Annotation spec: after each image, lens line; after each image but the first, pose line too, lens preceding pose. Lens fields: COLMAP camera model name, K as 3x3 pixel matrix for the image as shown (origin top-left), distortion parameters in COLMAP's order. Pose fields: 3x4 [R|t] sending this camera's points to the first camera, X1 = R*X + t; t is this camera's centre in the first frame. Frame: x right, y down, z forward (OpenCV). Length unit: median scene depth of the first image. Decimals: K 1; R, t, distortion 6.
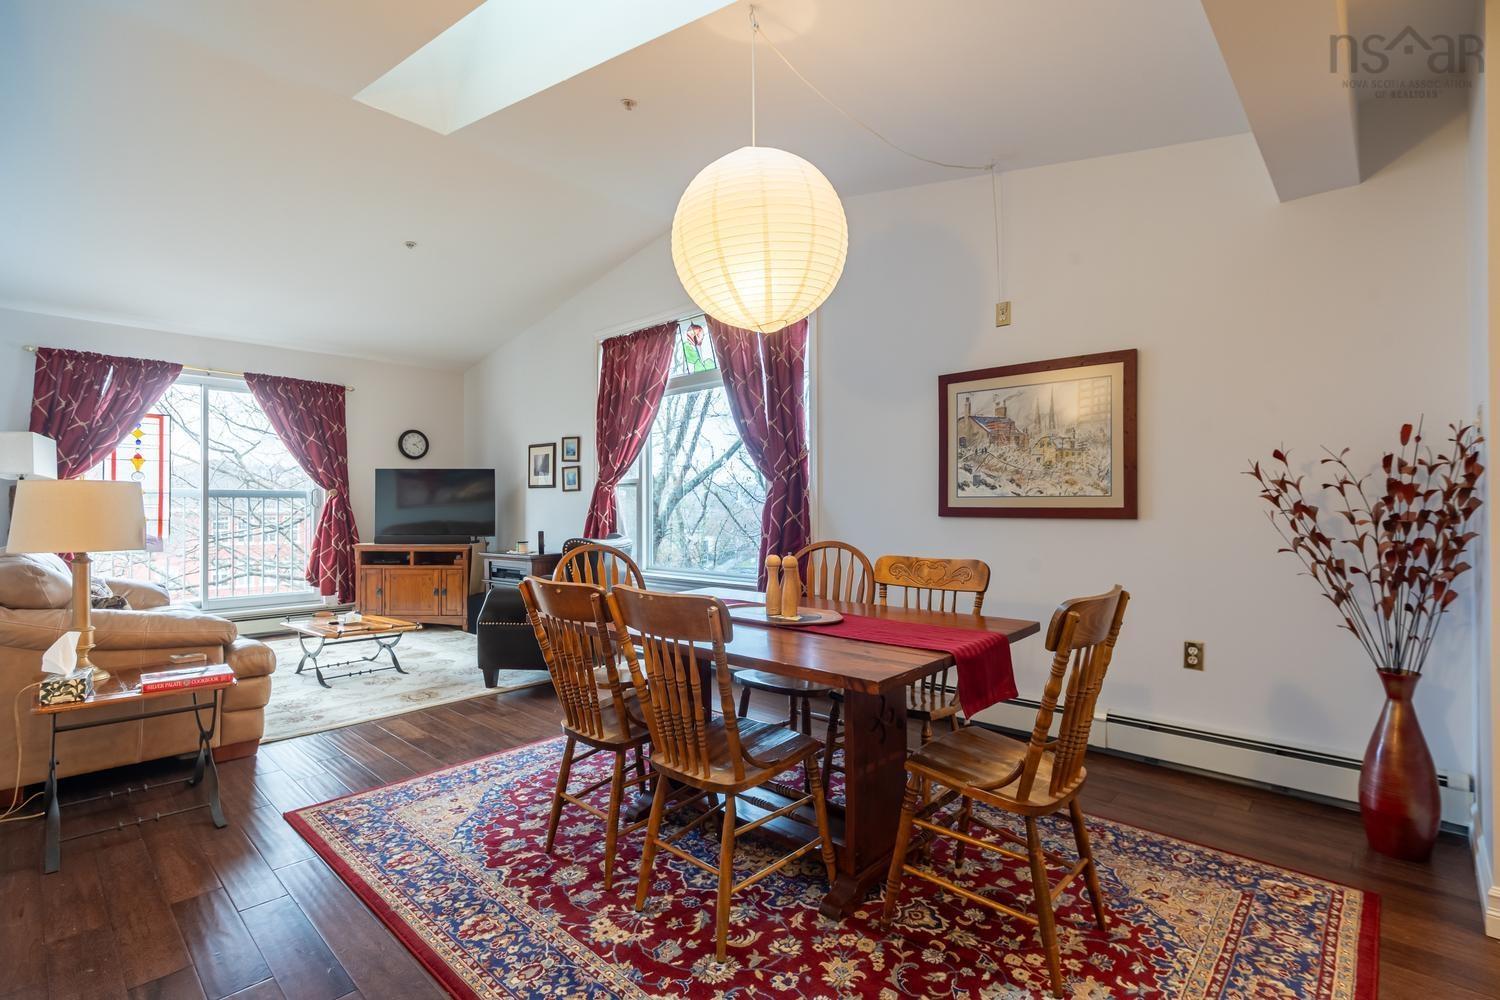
lens RADIAL K [[687.9, 0, 748.2], [0, 687.9, 503.2], [0, 0, 1]] dist [-0.001164, 0.002179]
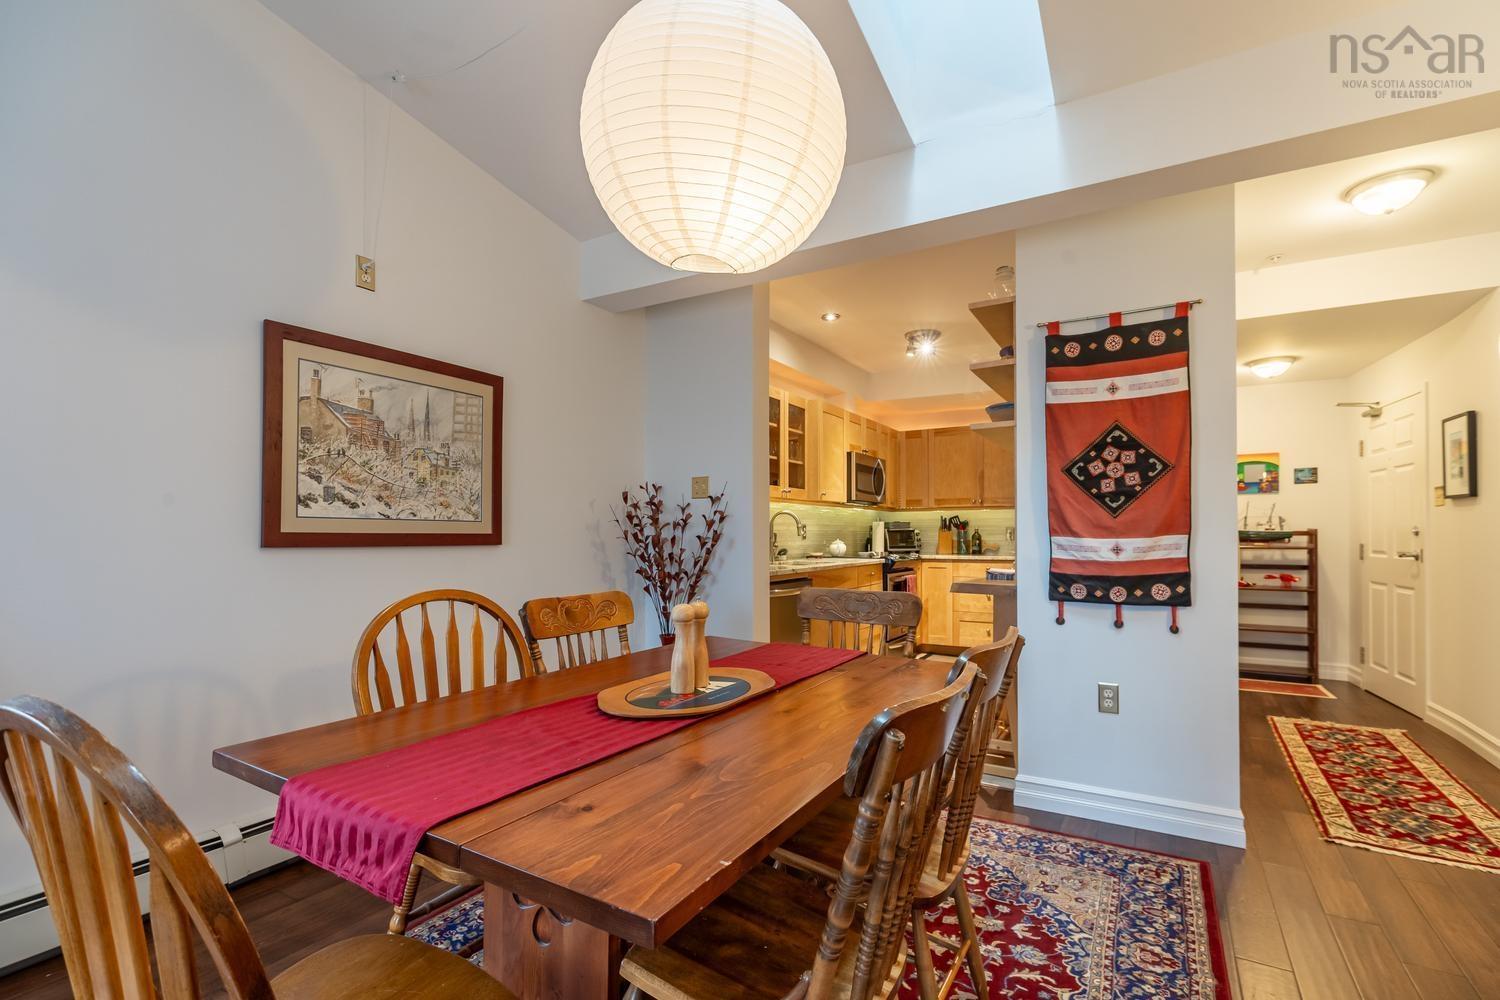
lens RADIAL K [[687.9, 0, 750.0], [0, 687.9, 522.0], [0, 0, 1]] dist [-0.001164, 0.002179]
pose [[-0.211652, 0.016658, 0.977203, -0.261732], [-0.009503, 0.999772, -0.019101, 0.002562], [-0.977299, -0.013329, -0.211446, 0.444584]]
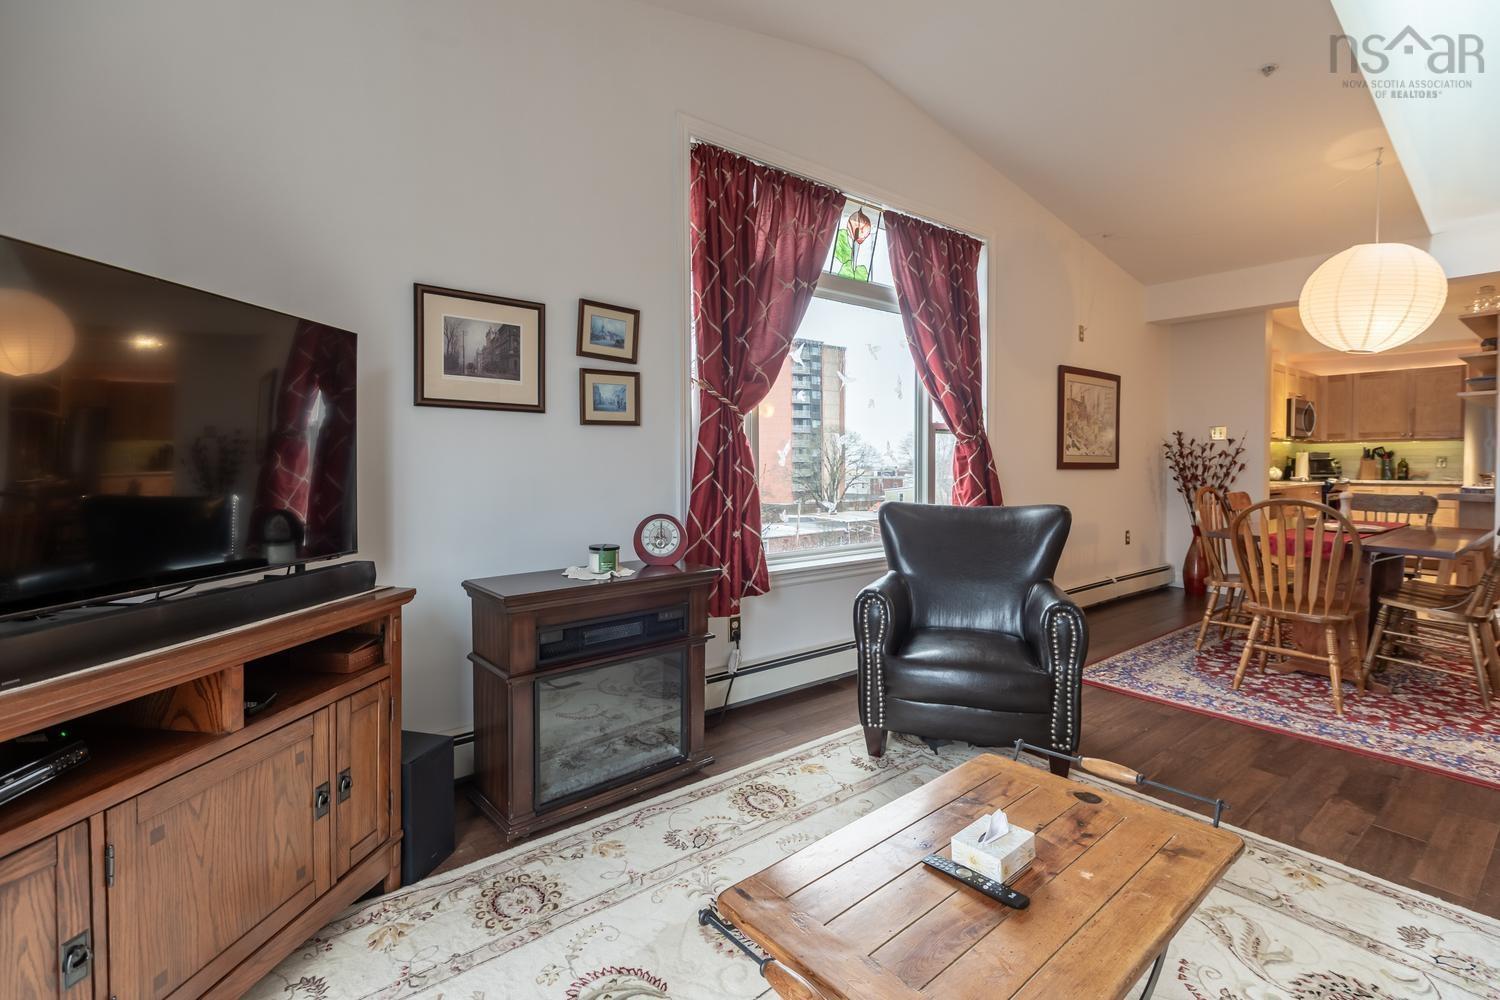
lens RADIAL K [[687.9, 0, 757.4], [0, 687.9, 474.5], [0, 0, 1]] dist [-0.001164, 0.002179]
pose [[0.147544, -0.016439, 0.988919, -0.724819], [-0.007806, 0.999811, 0.017785, 0.006548], [-0.989025, -0.010343, 0.147388, 0.875013]]
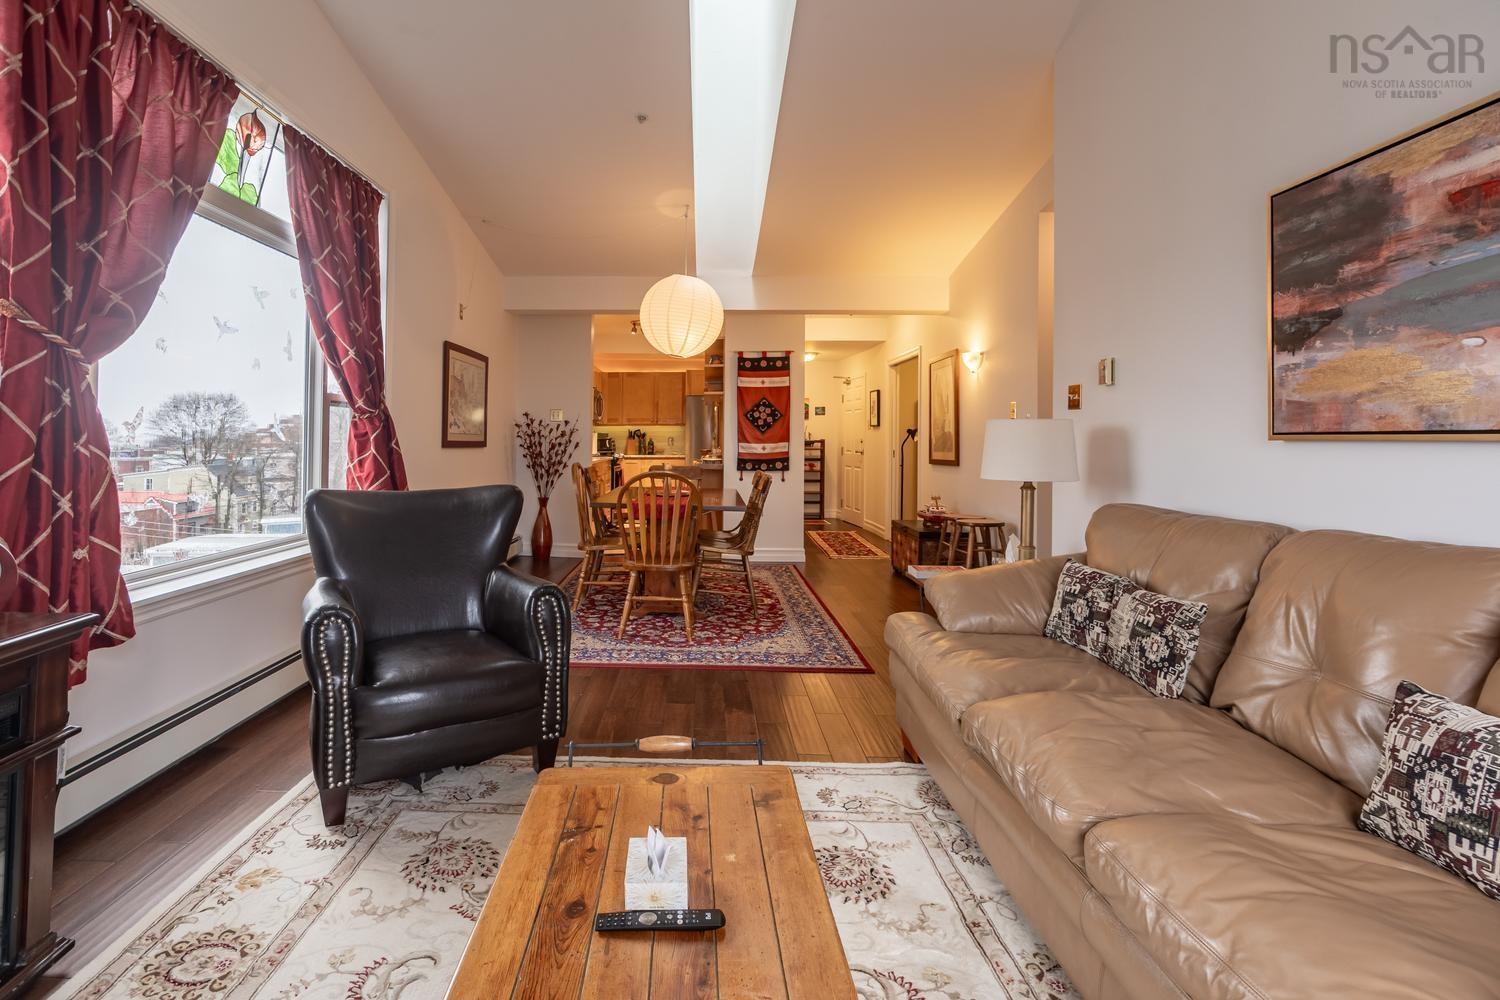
lens RADIAL K [[704.9, 0, 675.7], [0, 704.9, 428.4], [0, 0, 1]] dist [-0.001667, 0.001729]
pose [[-0.647715, 0.011794, 0.761791, -0.651598], [-0.010384, 0.999651, -0.024305, 0.006857], [-0.761812, -0.023653, -0.647366, 0.967576]]
